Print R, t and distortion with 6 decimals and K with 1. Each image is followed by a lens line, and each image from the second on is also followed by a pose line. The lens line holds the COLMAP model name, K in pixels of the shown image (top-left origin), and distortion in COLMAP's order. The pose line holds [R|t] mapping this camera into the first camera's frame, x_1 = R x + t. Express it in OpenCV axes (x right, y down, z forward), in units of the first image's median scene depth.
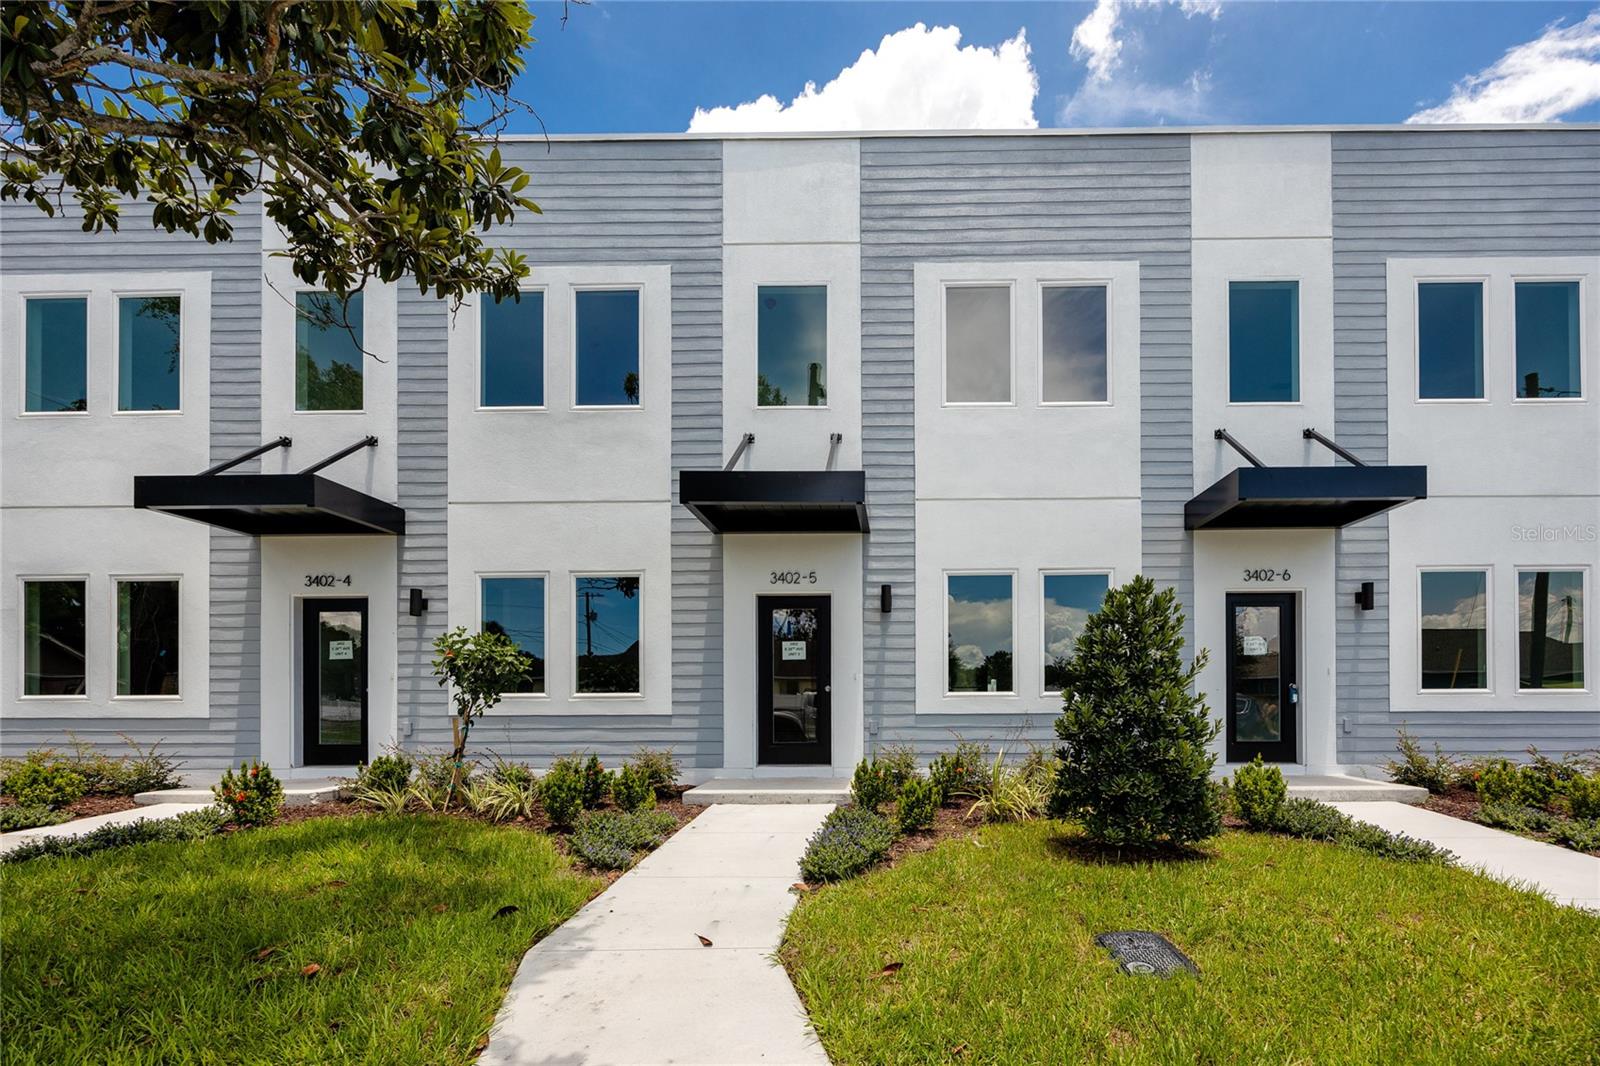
lens RADIAL K [[644.5, 0, 800.3], [0, 644.5, 556.5], [0, 0, 1]] dist [-0.000549, 0.000160]
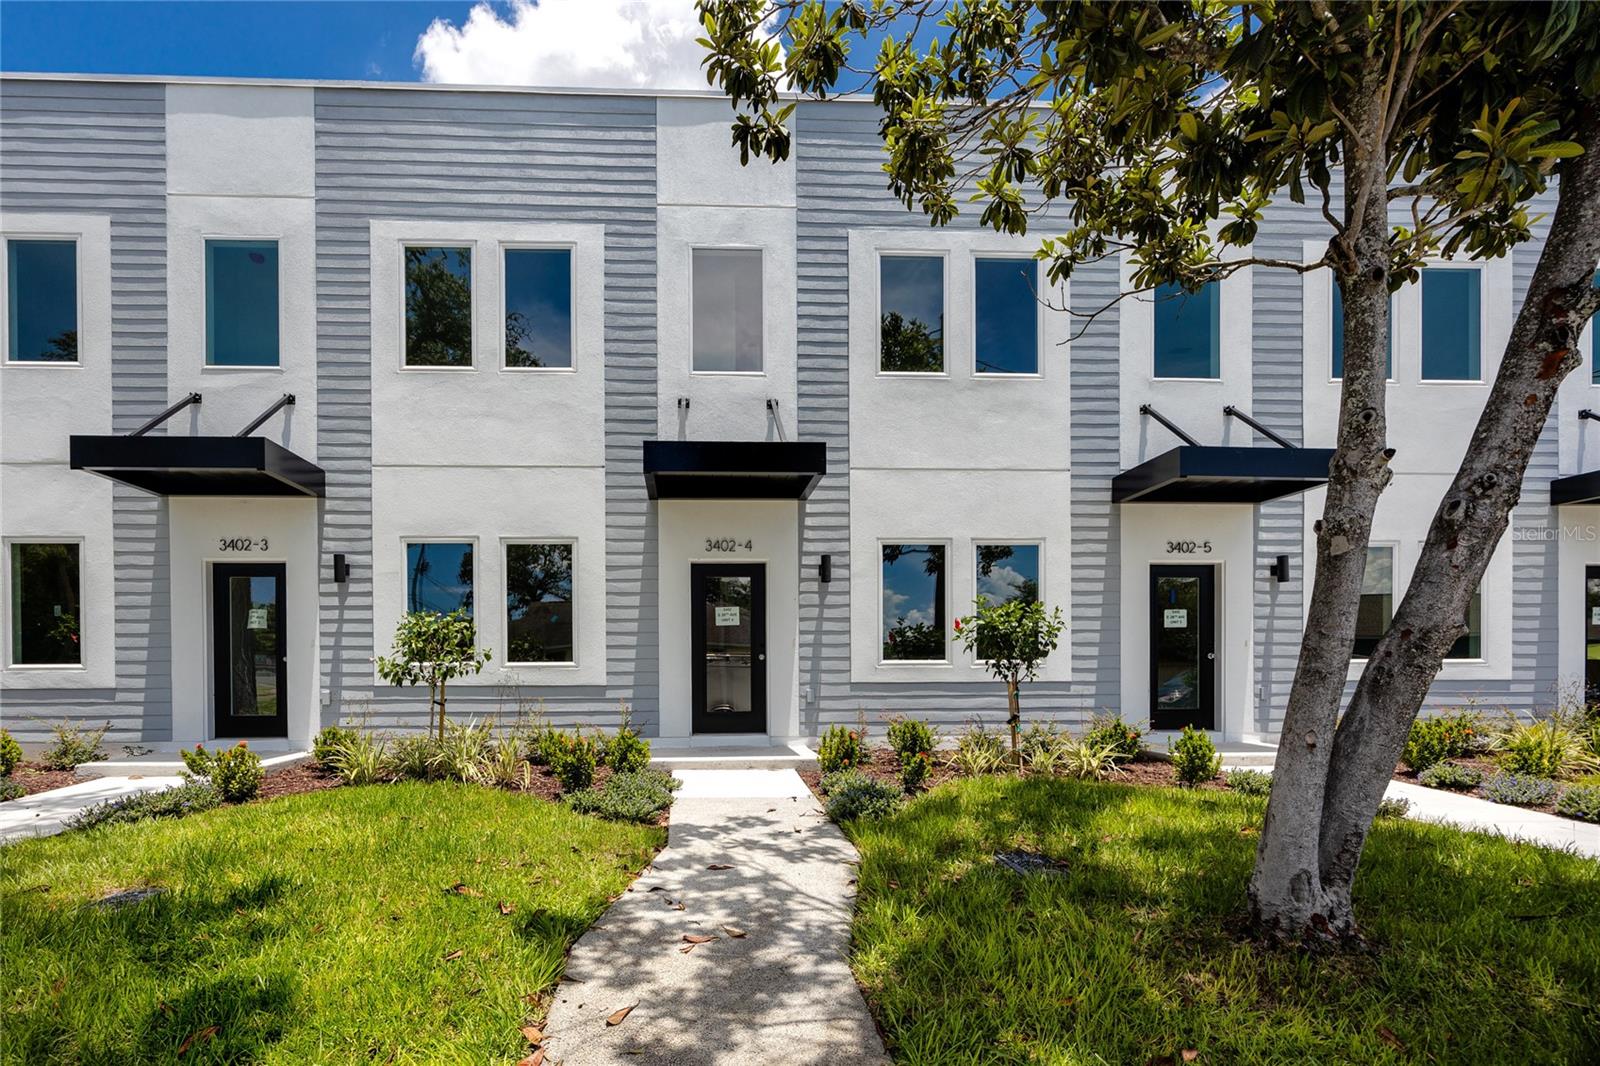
lens RADIAL K [[646.1, 0, 800.0], [0, 646.1, 533.0], [0, 0, 1]] dist [0.000347, 0.000013]
pose [[0.998592, 0.011042, 0.051876, -0.673356], [-0.011619, 0.999874, 0.010832, 0.005889], [-0.051750, -0.011419, 0.998595, 0.011468]]
